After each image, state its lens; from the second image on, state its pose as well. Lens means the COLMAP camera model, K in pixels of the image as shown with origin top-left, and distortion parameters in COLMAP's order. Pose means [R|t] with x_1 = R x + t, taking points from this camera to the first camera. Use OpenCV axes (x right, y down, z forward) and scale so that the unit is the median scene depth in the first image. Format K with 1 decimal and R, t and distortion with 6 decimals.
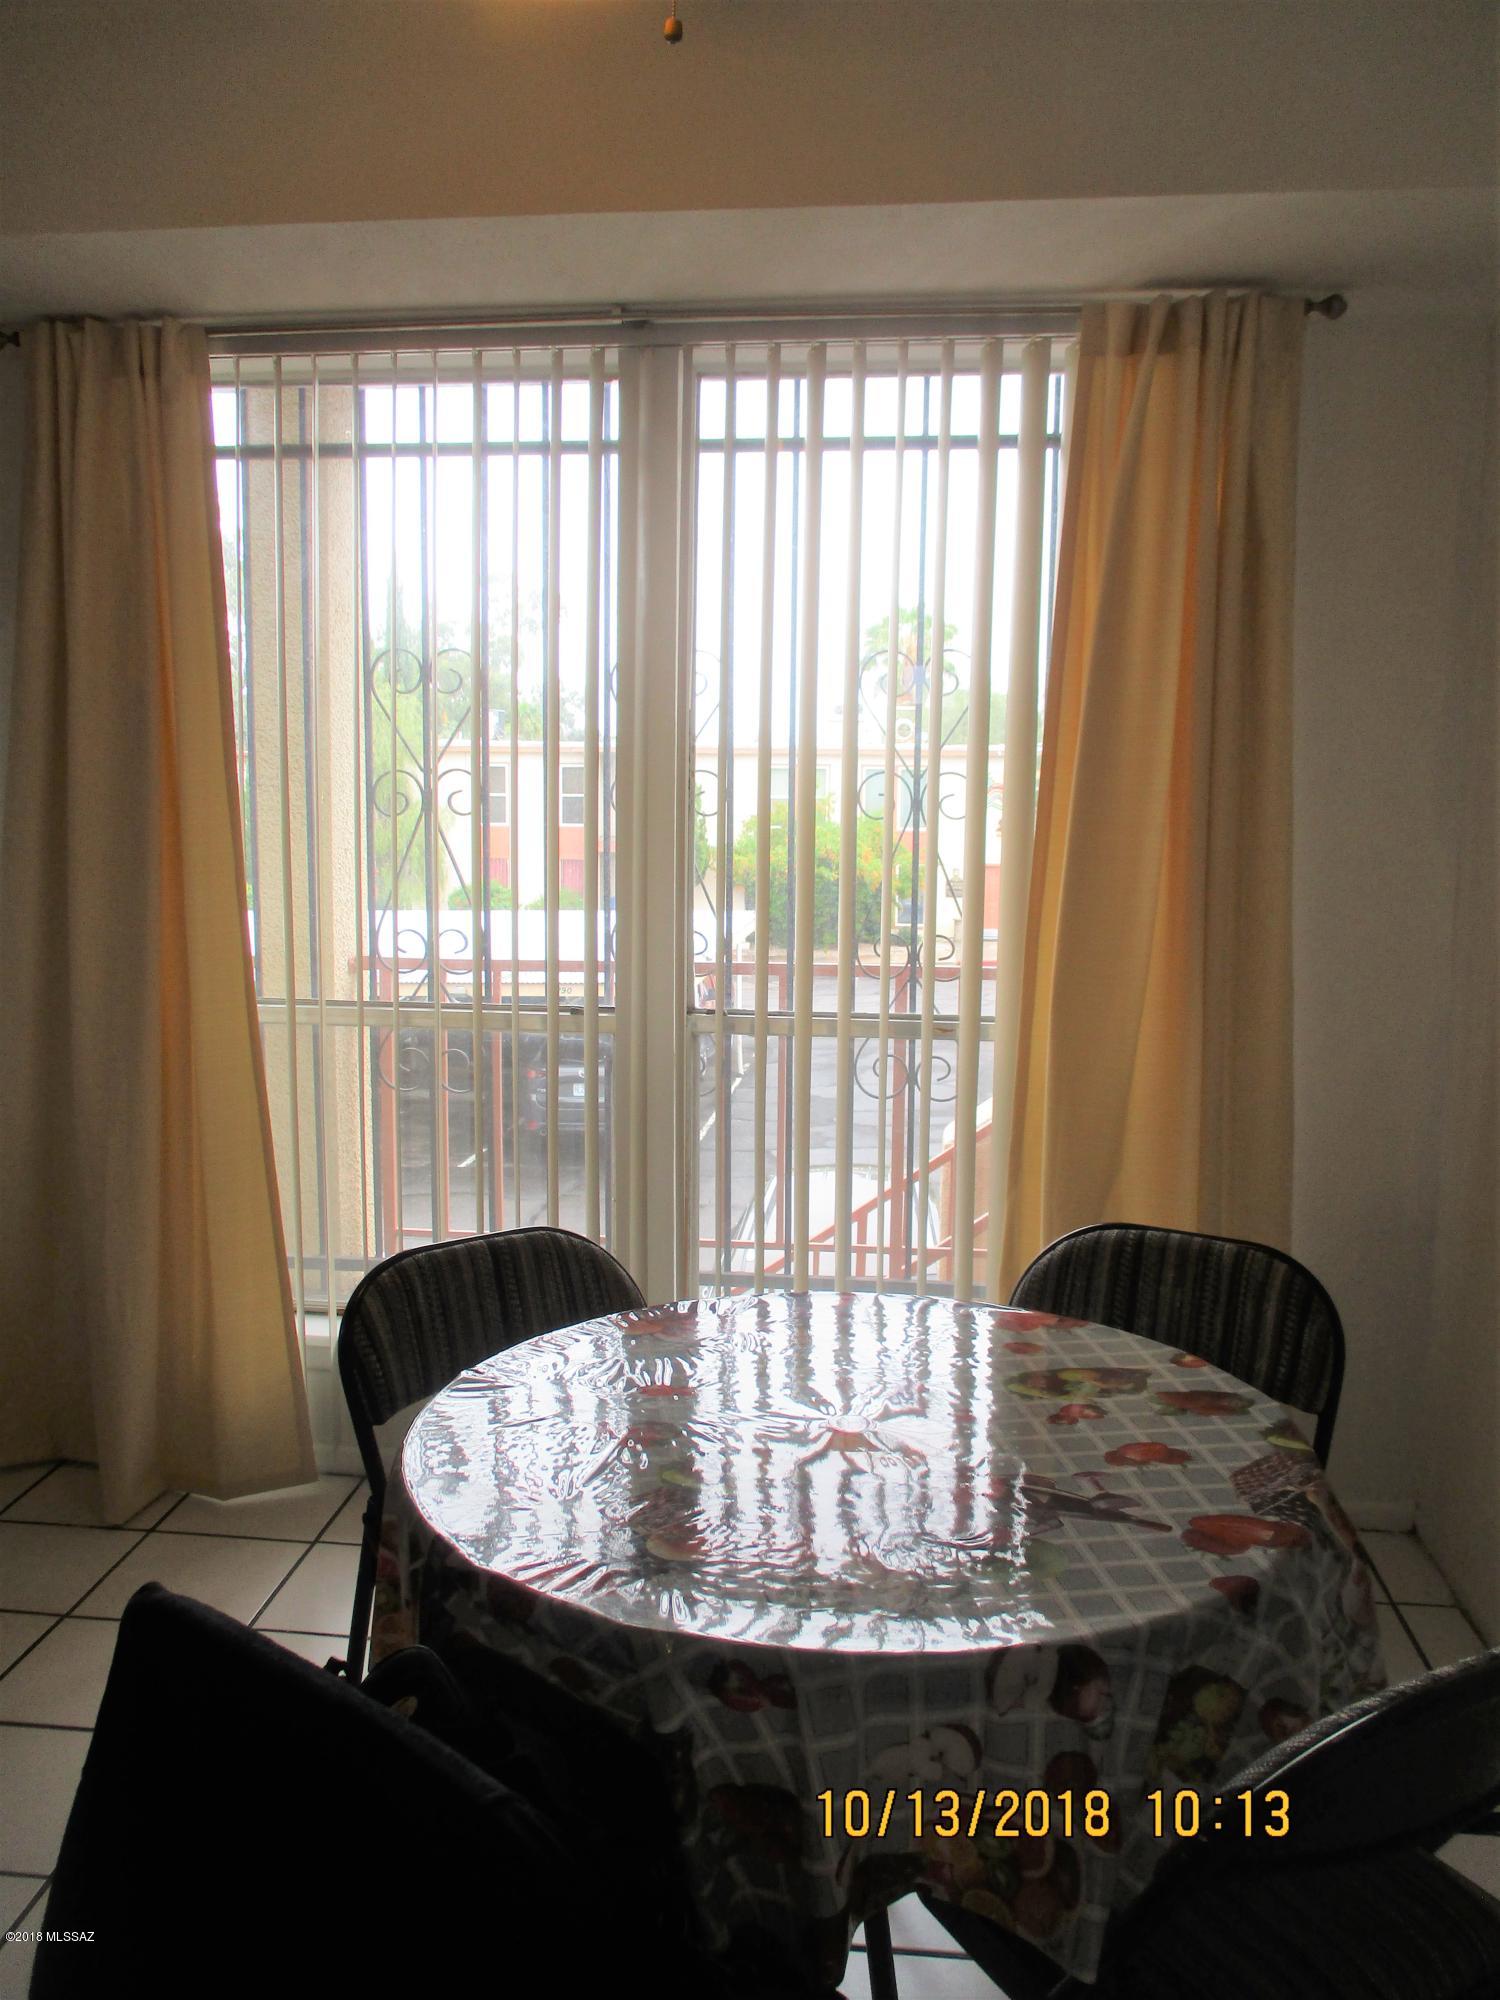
lens RADIAL K [[1674.0, 0, 712.0], [0, 1674.0, 992.8], [0, 0, 1]] dist [-0.031761, 0.002656]
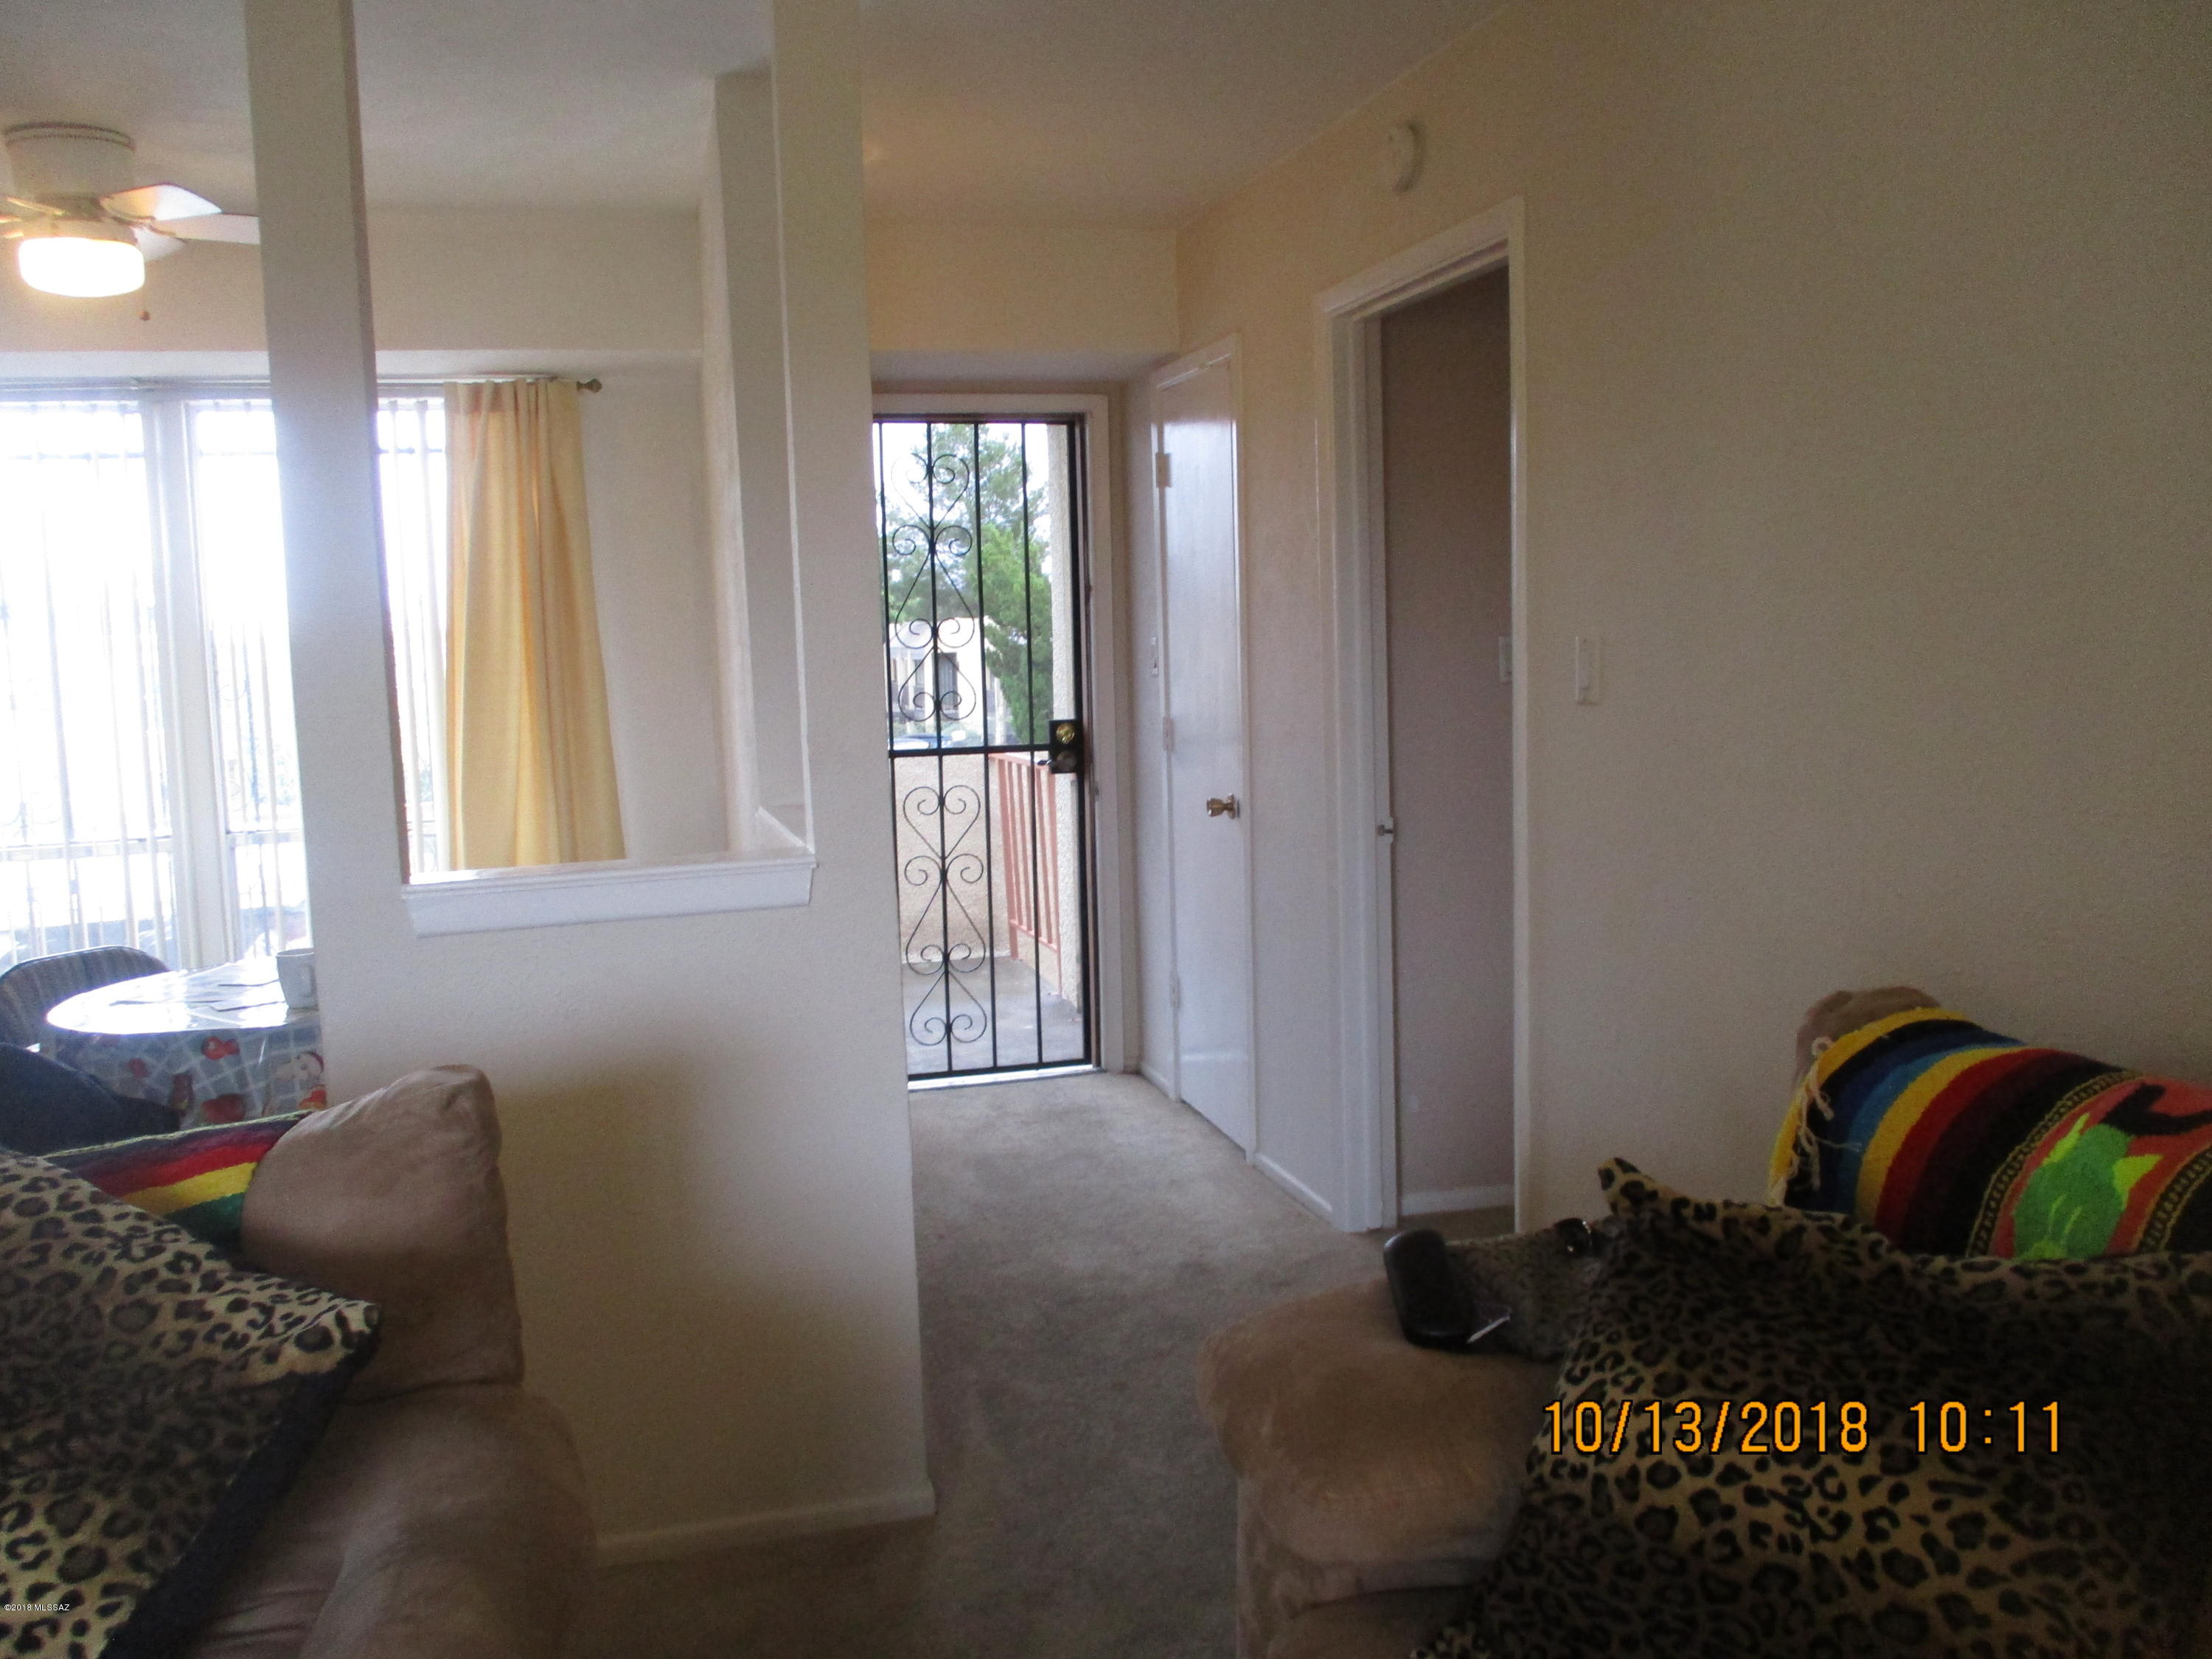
lens RADIAL K [[1851.4, 0, 1108.3], [0, 1851.4, 821.6], [0, 0, 1]] dist [-0.031761, 0.002656]
pose [[0.923069, -0.065016, 0.379099, 0.111706], [0.081735, 0.996256, -0.028159, 0.137039], [-0.375849, 0.056978, 0.924927, -0.958831]]
